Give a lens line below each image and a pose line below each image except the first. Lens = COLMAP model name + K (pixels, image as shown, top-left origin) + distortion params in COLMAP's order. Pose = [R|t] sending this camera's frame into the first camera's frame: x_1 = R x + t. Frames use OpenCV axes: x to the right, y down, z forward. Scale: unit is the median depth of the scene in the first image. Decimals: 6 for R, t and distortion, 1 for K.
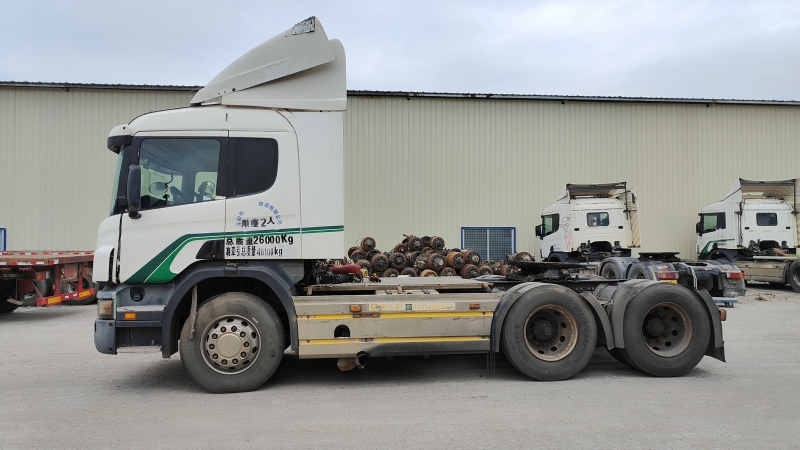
lens RADIAL K [[547.5, 0, 402.4], [0, 547.5, 225.2], [0, 0, 1]] dist [0.004025, -0.000578]
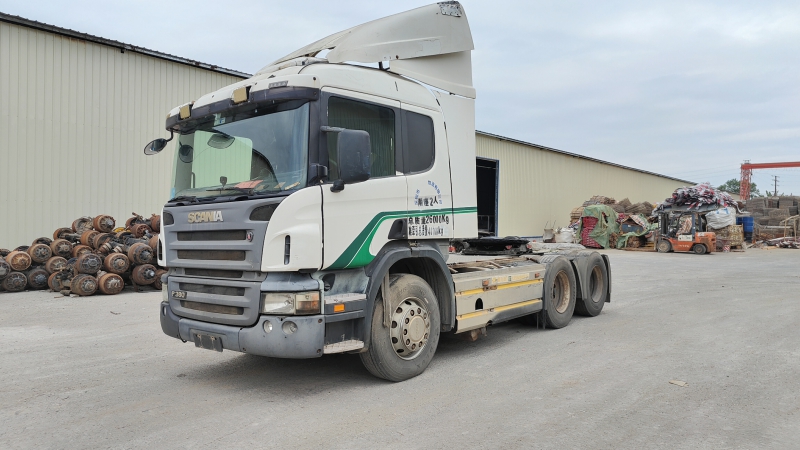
lens RADIAL K [[547.5, 0, 401.9], [0, 547.5, 225.9], [0, 0, 1]] dist [0.004025, -0.000578]
pose [[0.729431, 0.005678, 0.684031, -0.971272], [-0.030164, 0.999260, 0.023872, 0.016821], [-0.683389, -0.038046, 0.729062, 0.317320]]
